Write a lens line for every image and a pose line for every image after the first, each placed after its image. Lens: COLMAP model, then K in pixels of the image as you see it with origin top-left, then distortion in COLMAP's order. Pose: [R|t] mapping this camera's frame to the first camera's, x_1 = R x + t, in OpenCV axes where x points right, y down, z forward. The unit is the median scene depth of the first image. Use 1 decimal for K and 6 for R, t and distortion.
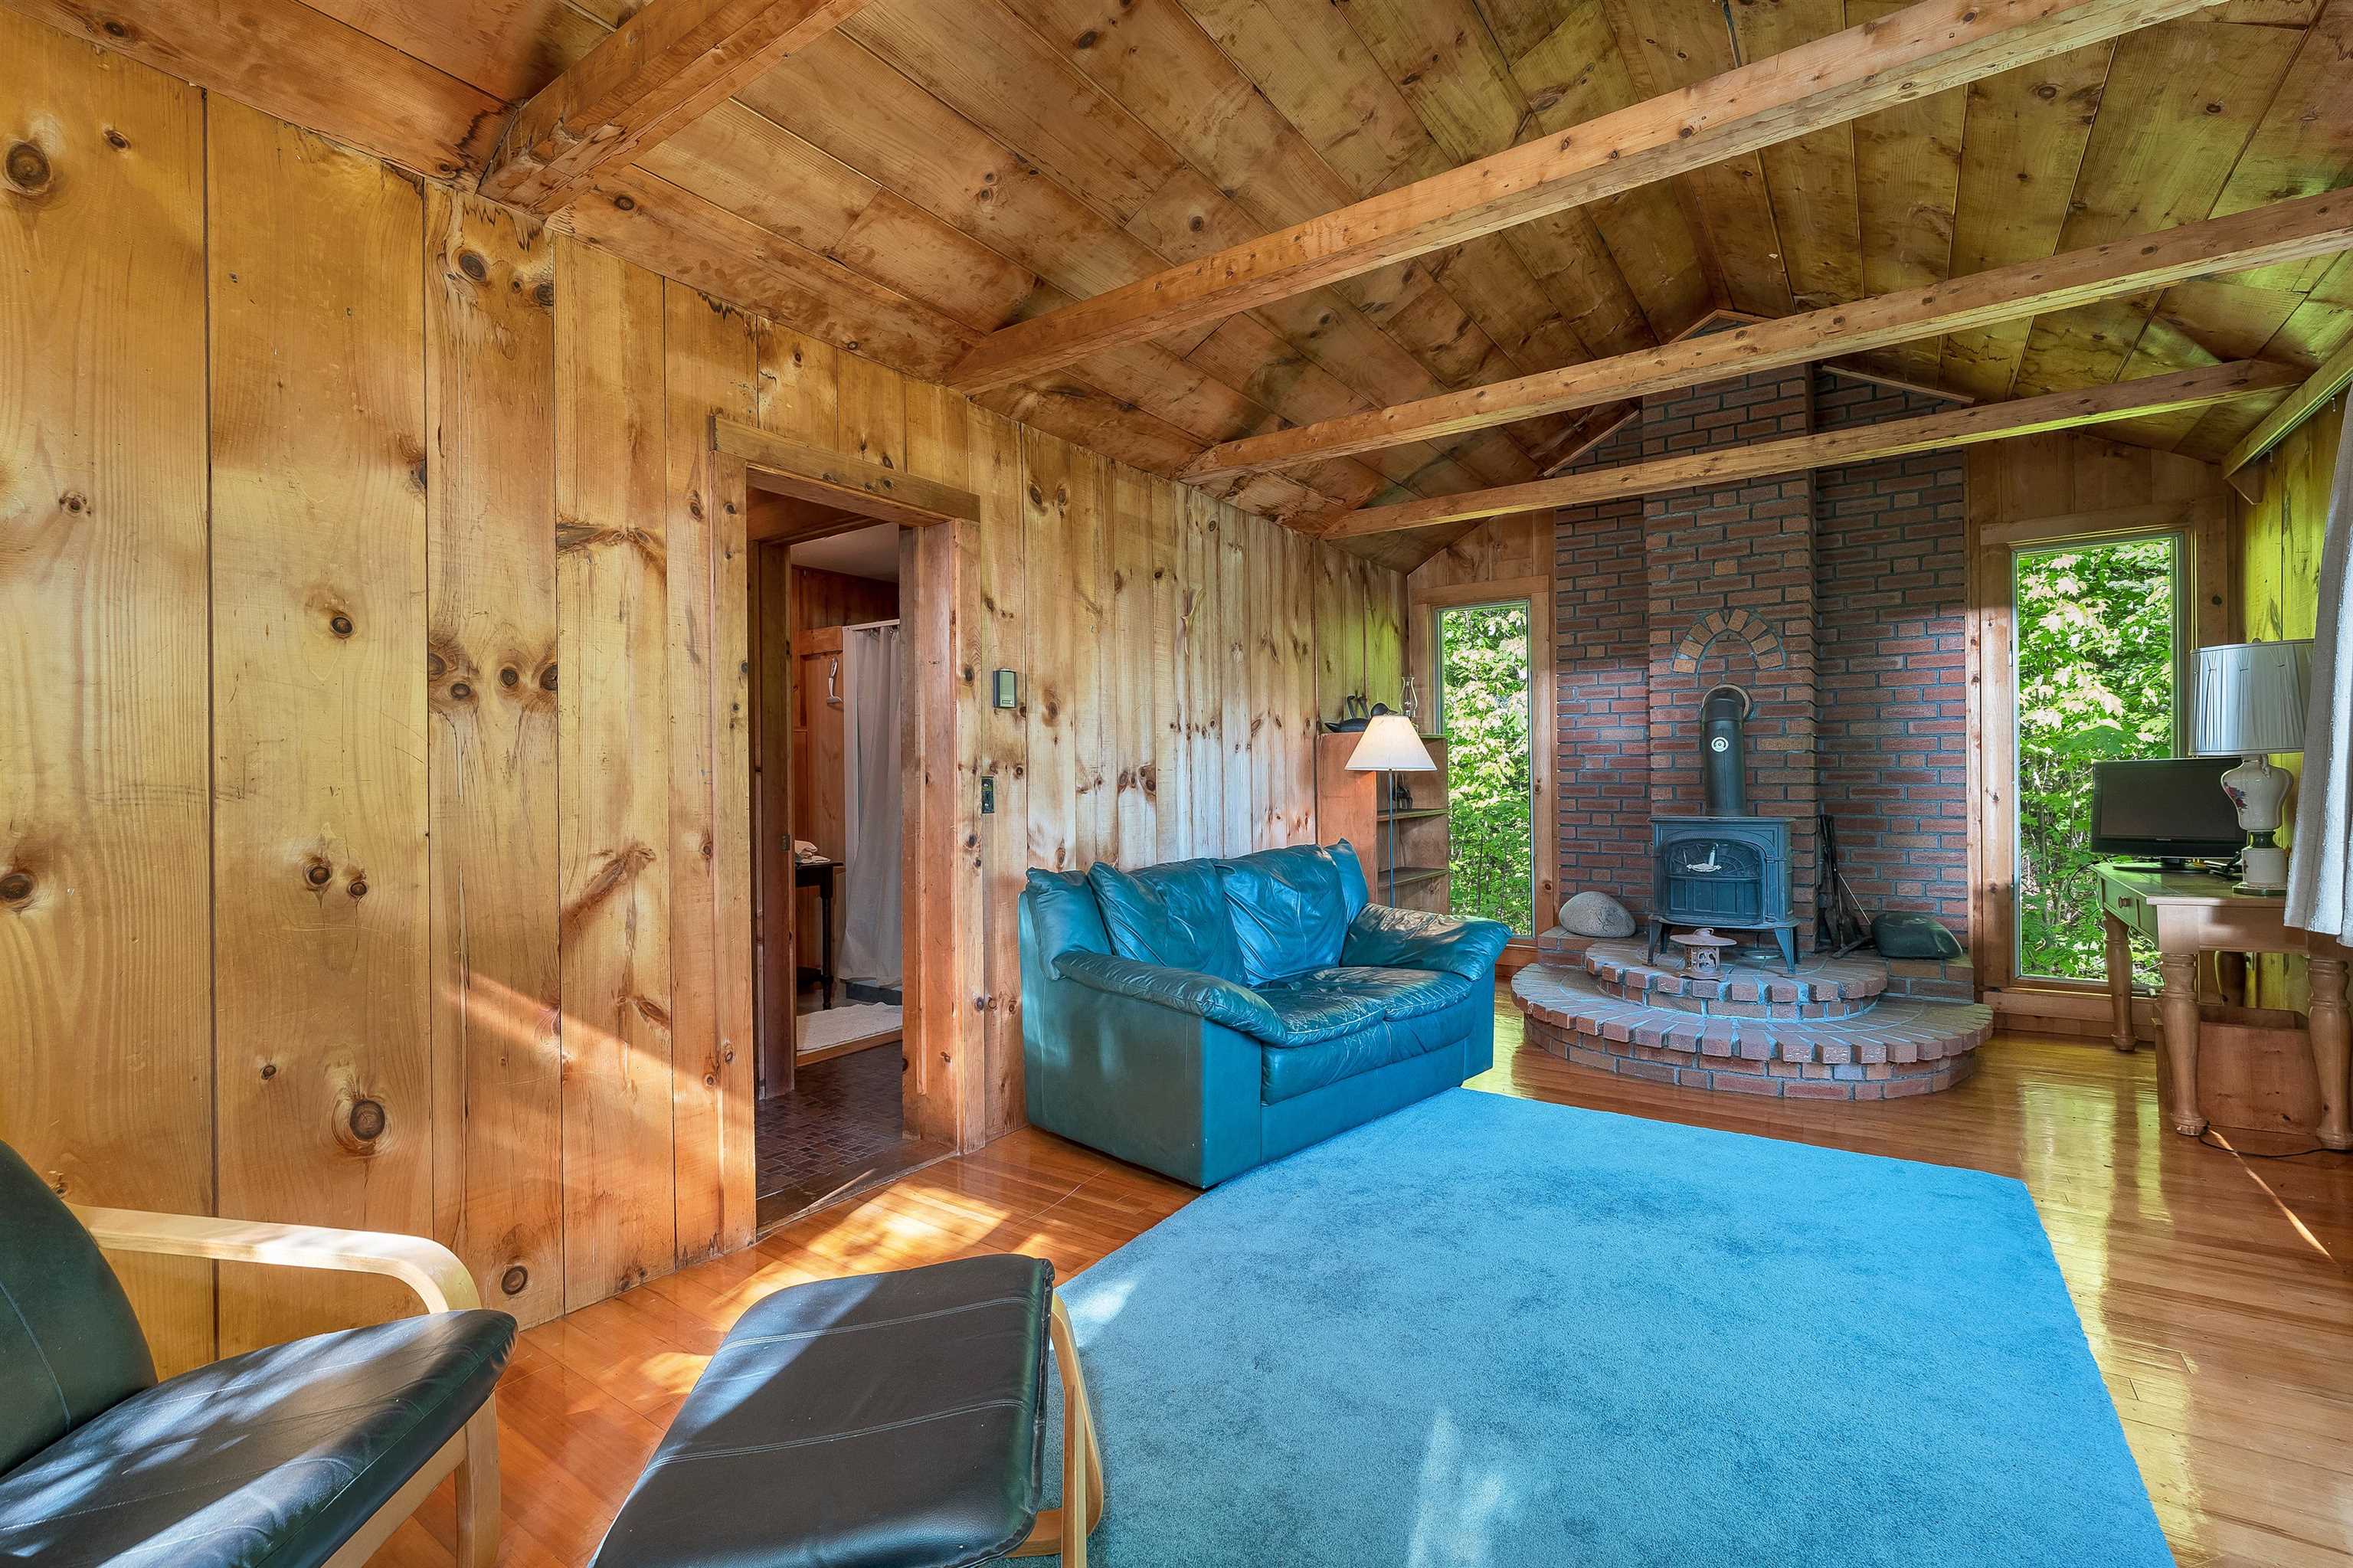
lens RADIAL K [[1017.8, 0, 1176.3], [0, 1017.8, 780.1], [0, 0, 1]] dist [0.000209, 0.000151]
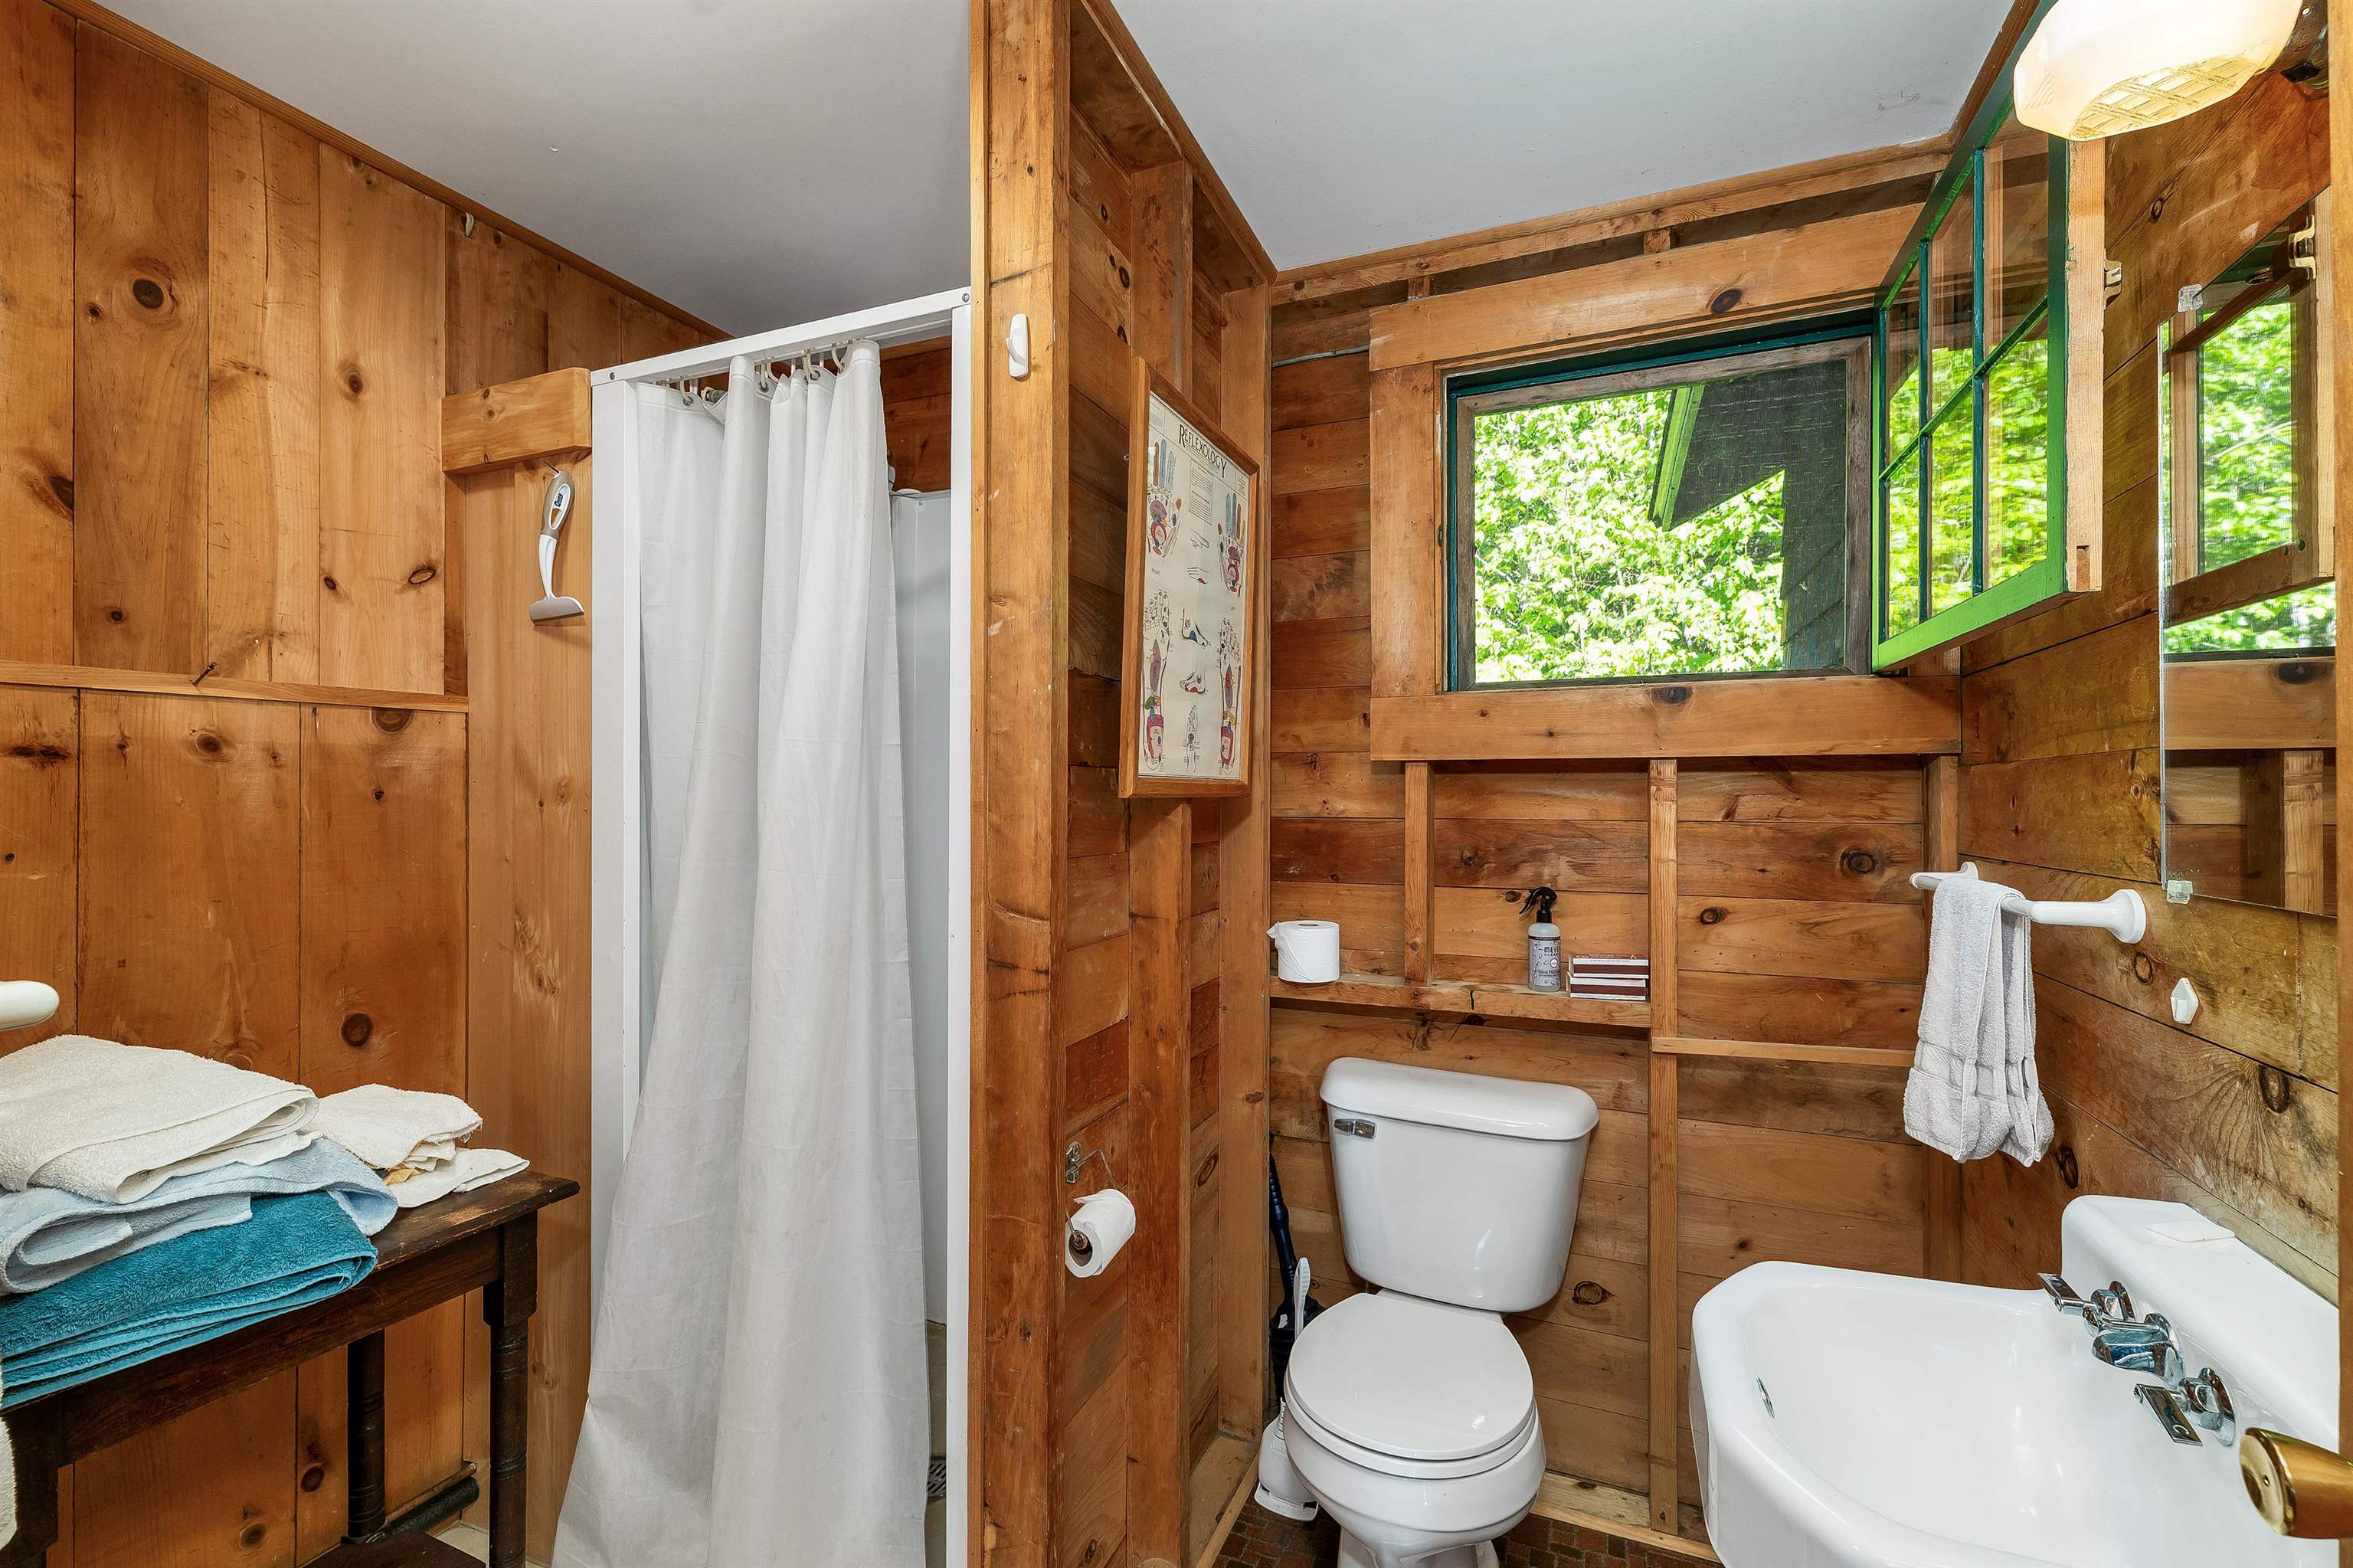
lens RADIAL K [[1017.8, 0, 1179.0], [0, 1017.8, 790.0], [0, 0, 1]] dist [0.000209, 0.000151]
pose [[0.977258, 0.012788, 0.211670, -0.218711], [-0.010706, 0.999882, -0.010979, -0.023049], [-0.211785, 0.008463, 0.977280, 0.665445]]
